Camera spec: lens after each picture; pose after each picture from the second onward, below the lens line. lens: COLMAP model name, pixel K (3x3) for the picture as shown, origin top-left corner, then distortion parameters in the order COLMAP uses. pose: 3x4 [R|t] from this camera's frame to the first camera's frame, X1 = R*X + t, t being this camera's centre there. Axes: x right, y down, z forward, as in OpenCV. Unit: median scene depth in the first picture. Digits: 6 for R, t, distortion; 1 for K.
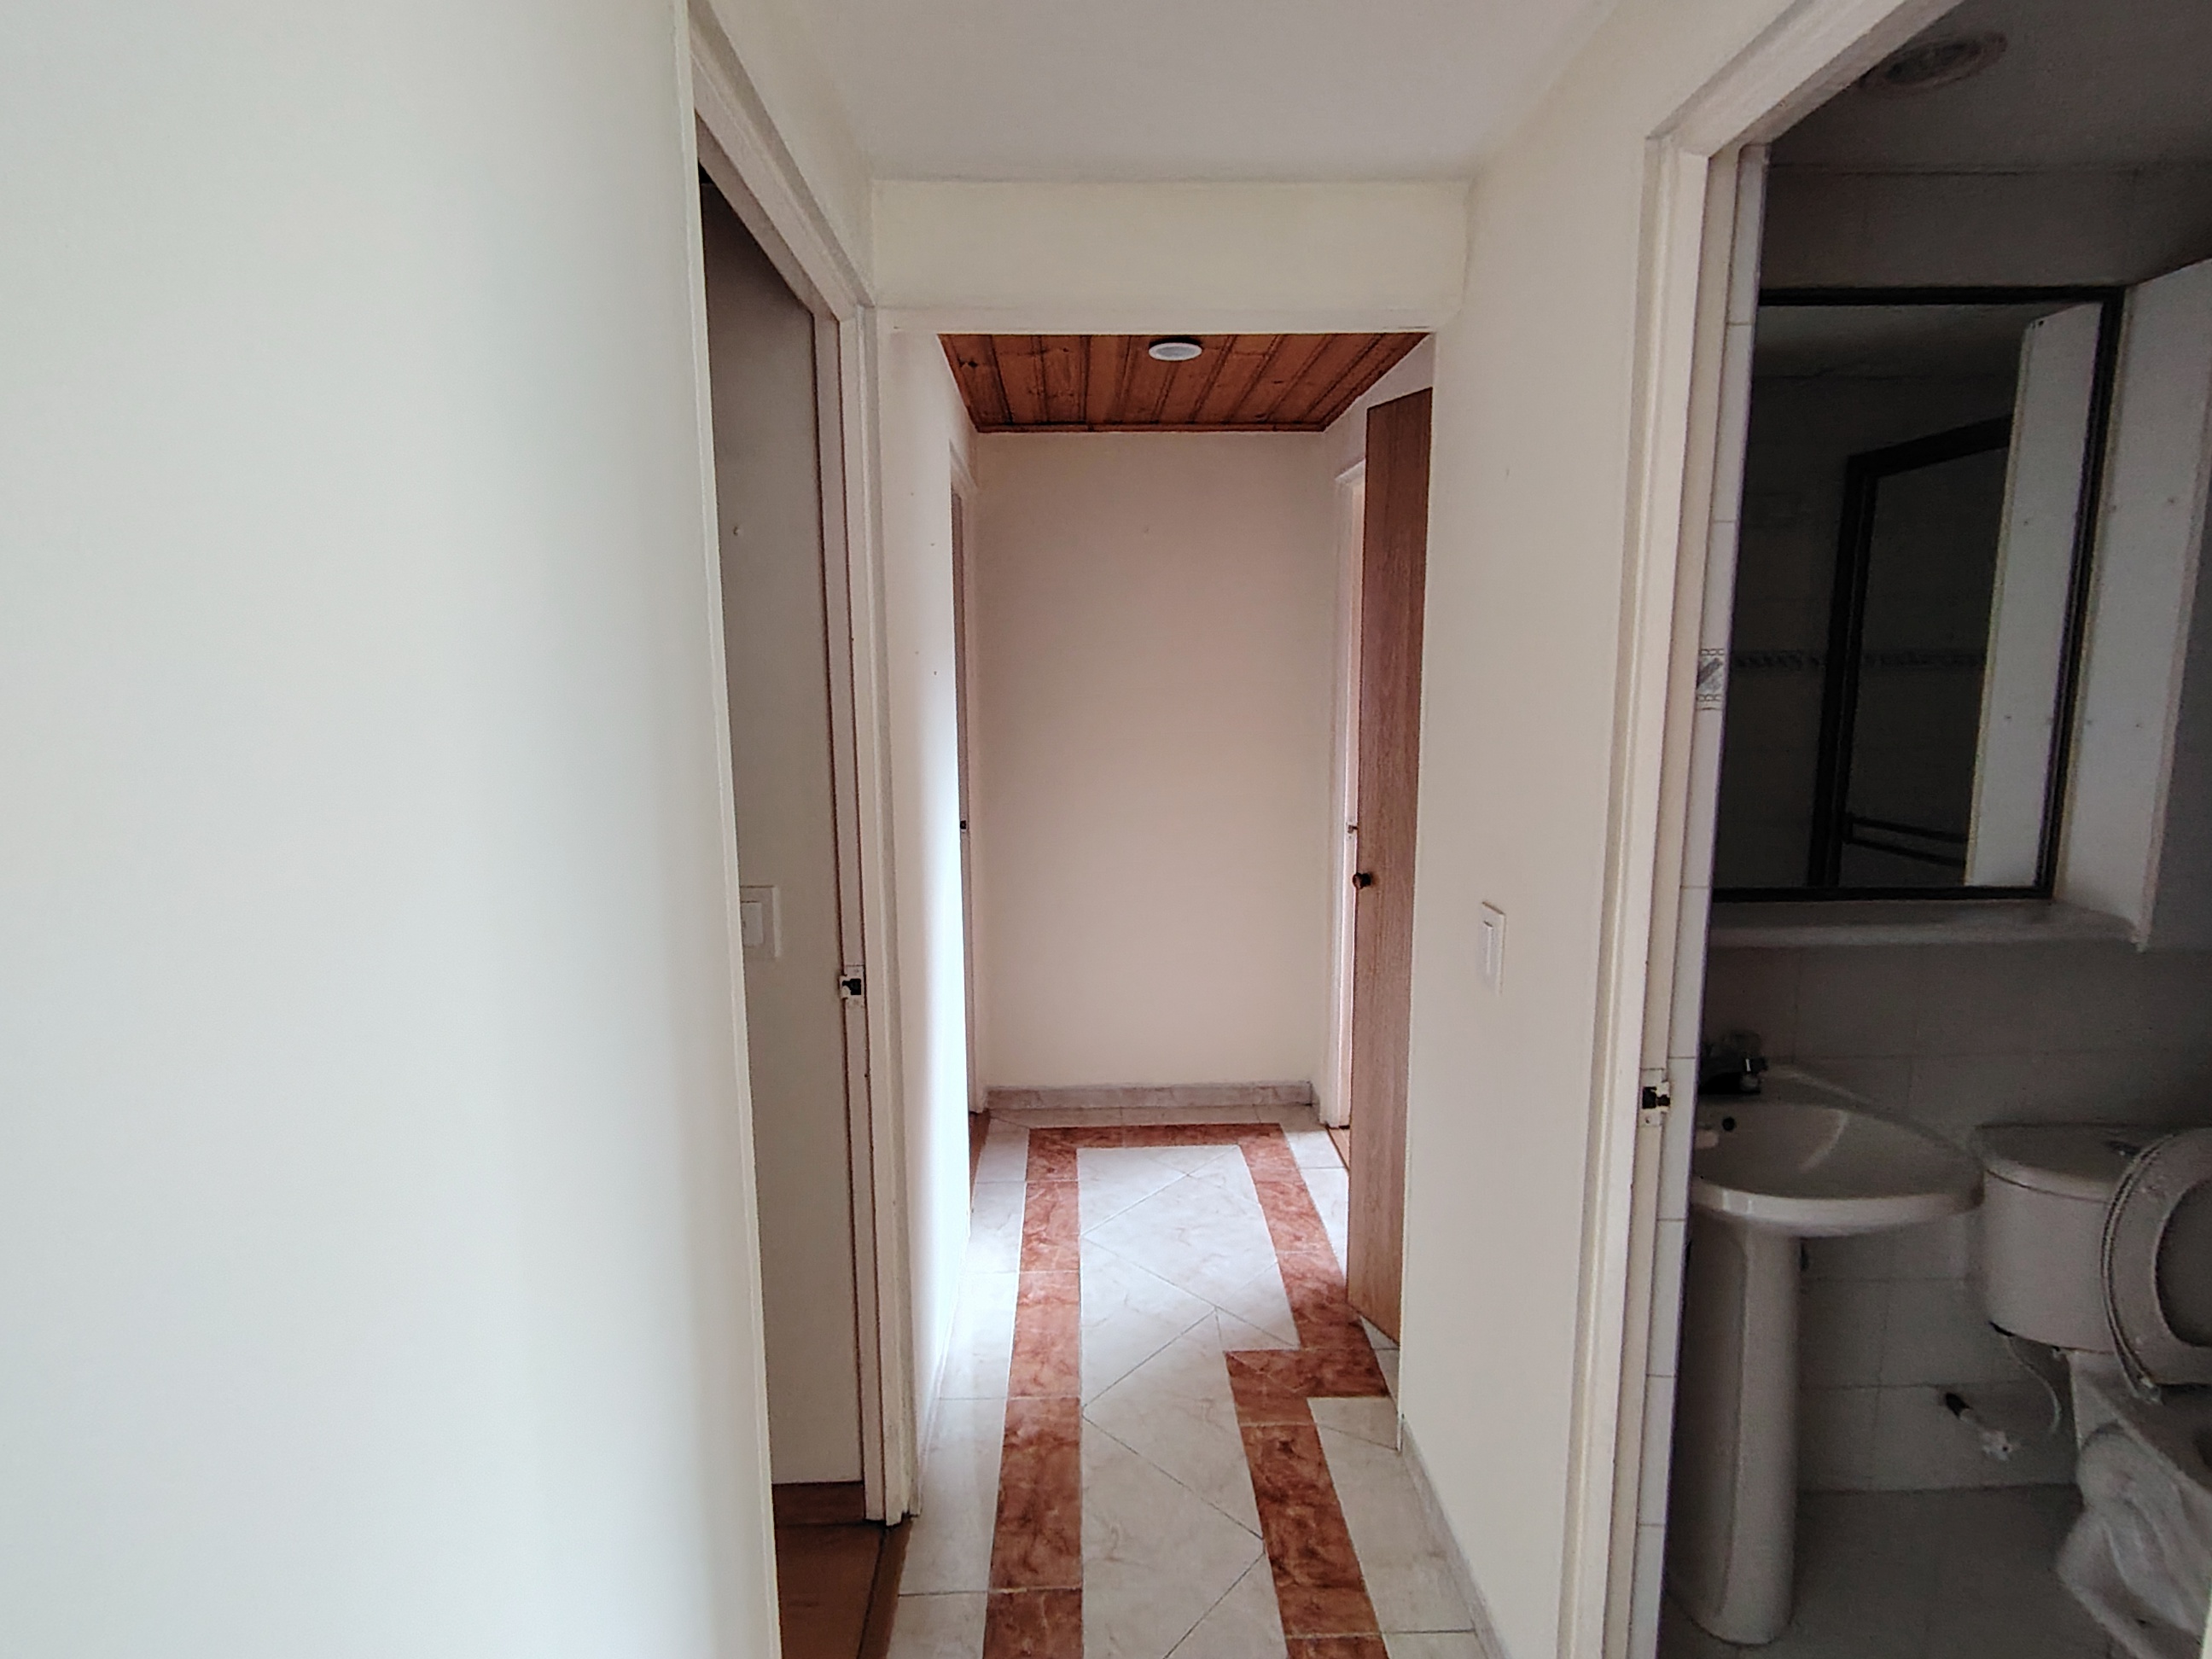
lens RADIAL K [[1059.7, 0, 1095.8], [0, 1059.7, 822.9], [0, 0, 1]] dist [0.000032, 0.001618]
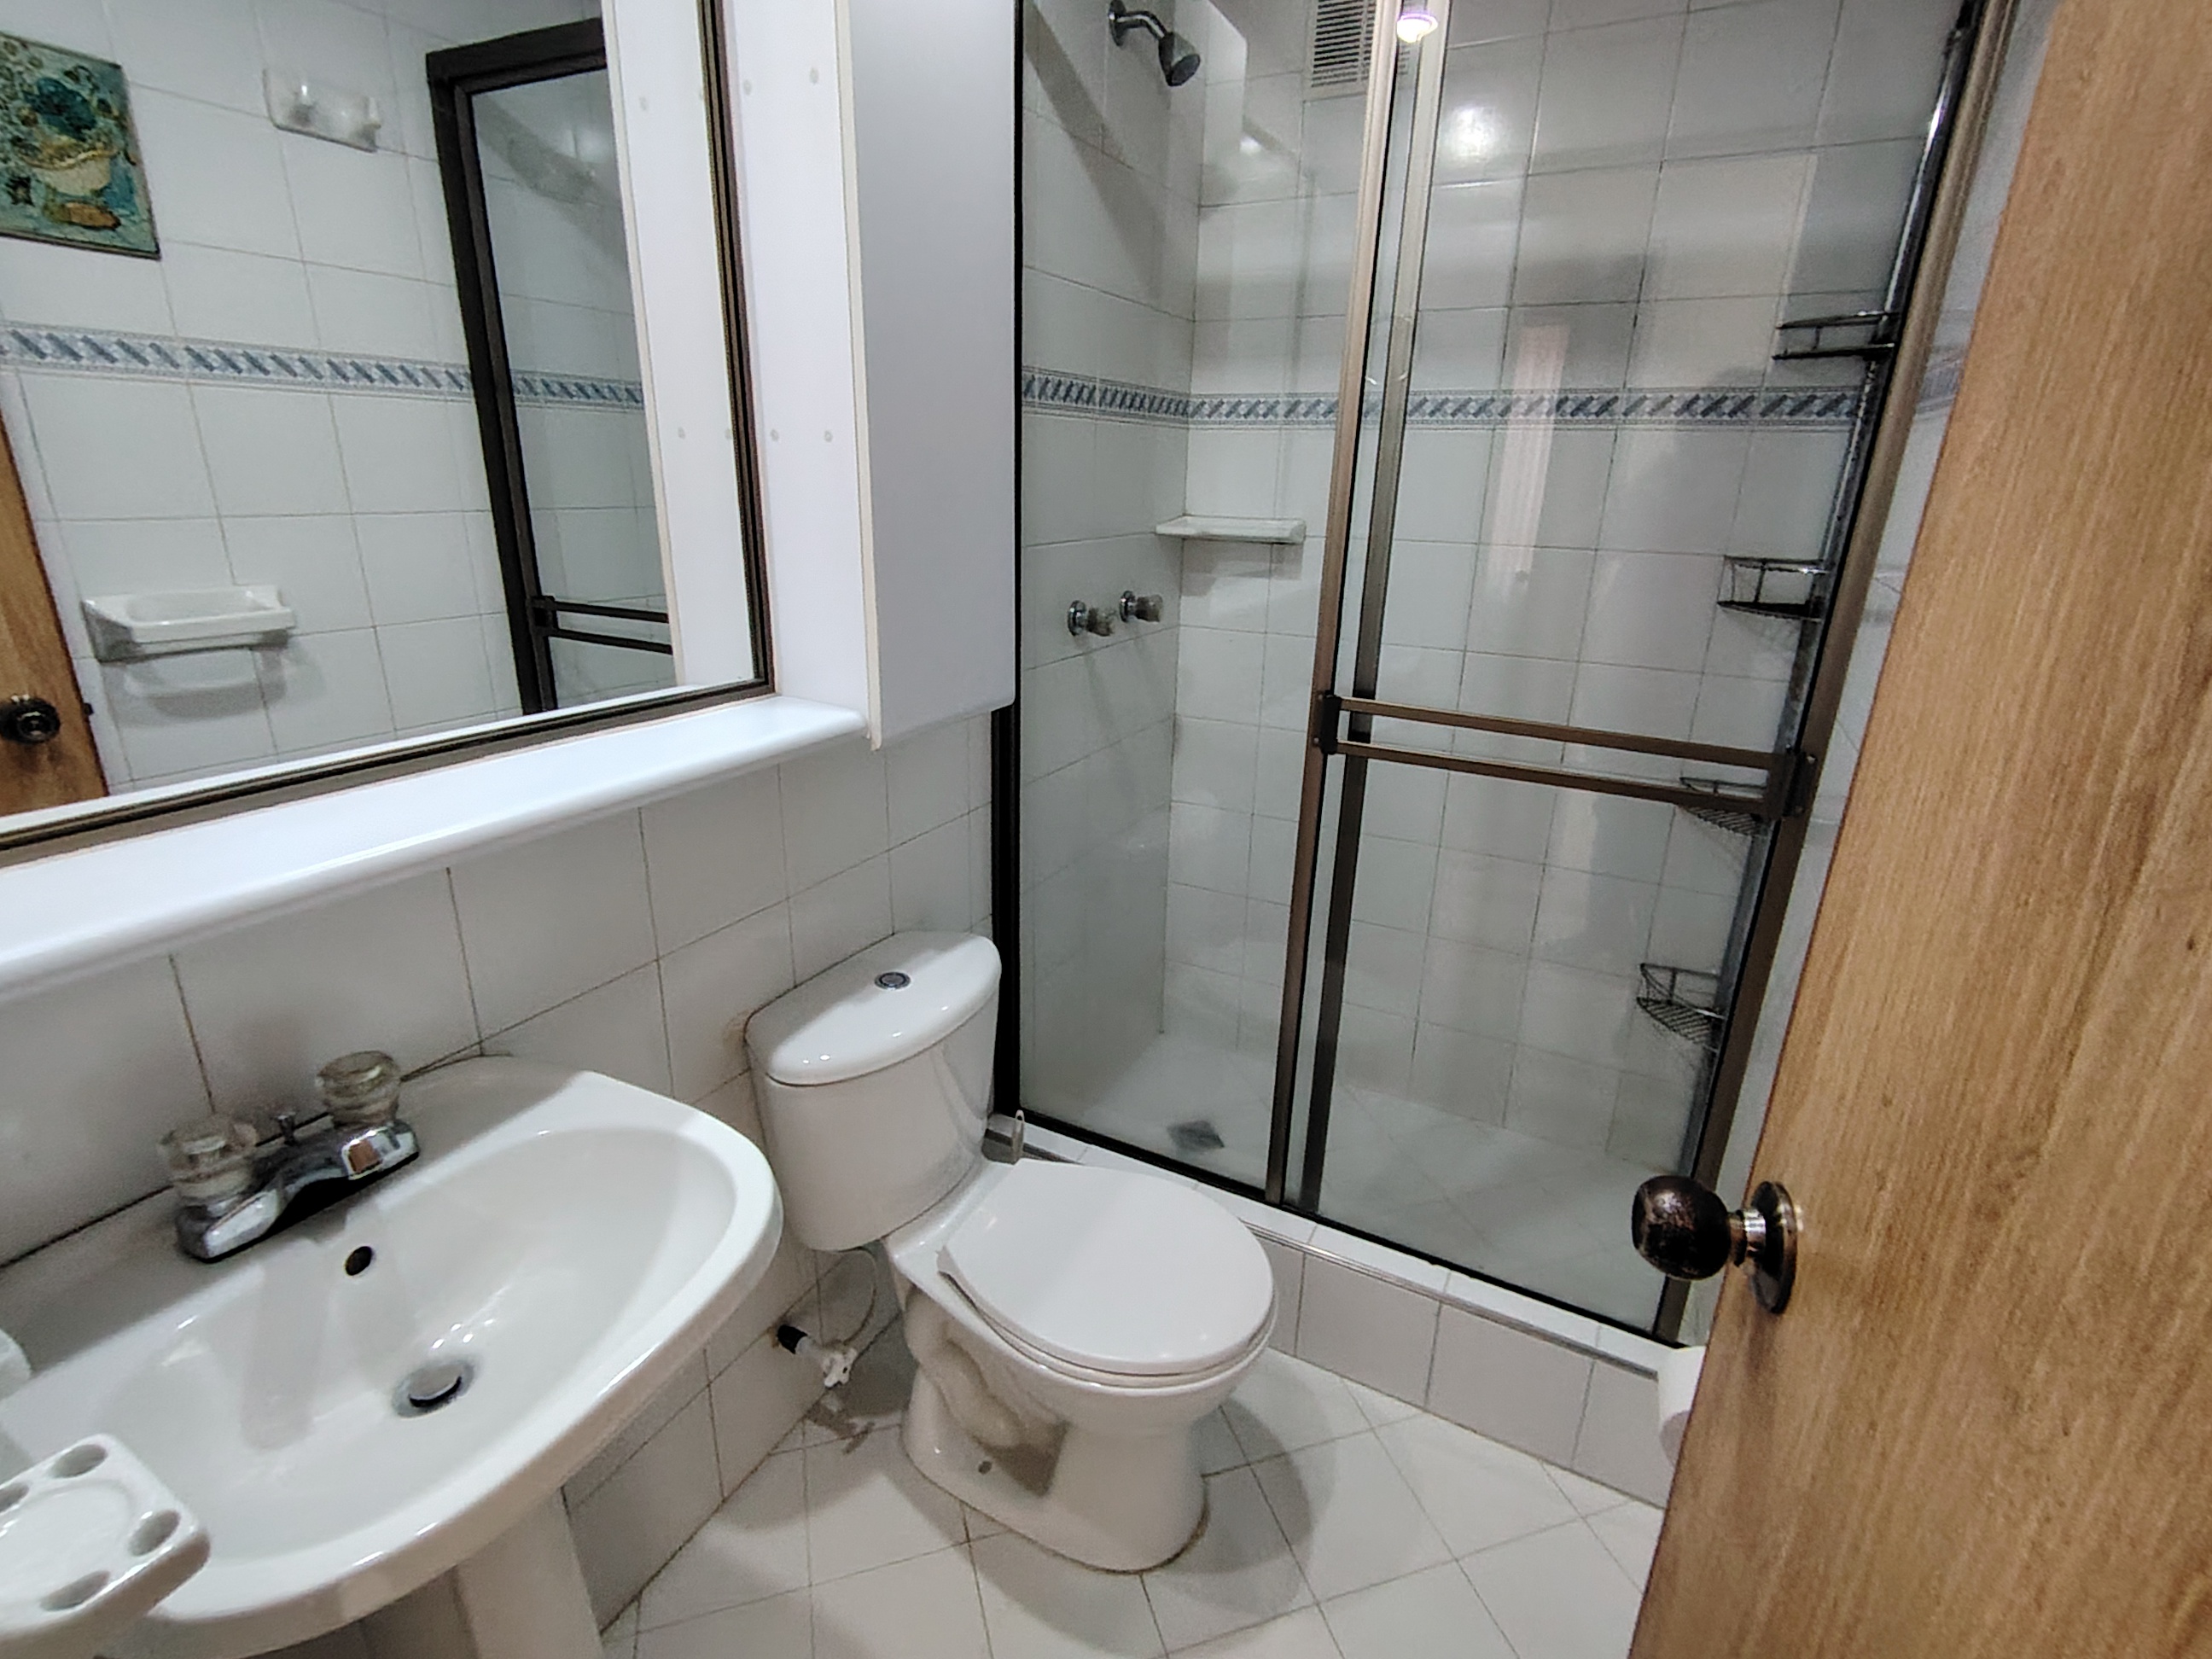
lens RADIAL K [[1059.7, 0, 1102.3], [0, 1059.7, 830.9], [0, 0, 1]] dist [0.000032, 0.001618]
pose [[0.497301, -0.262441, 0.826932, 0.254931], [0.090853, 0.963663, 0.251198, -0.002233], [-0.862808, -0.049792, 0.503074, 0.288125]]
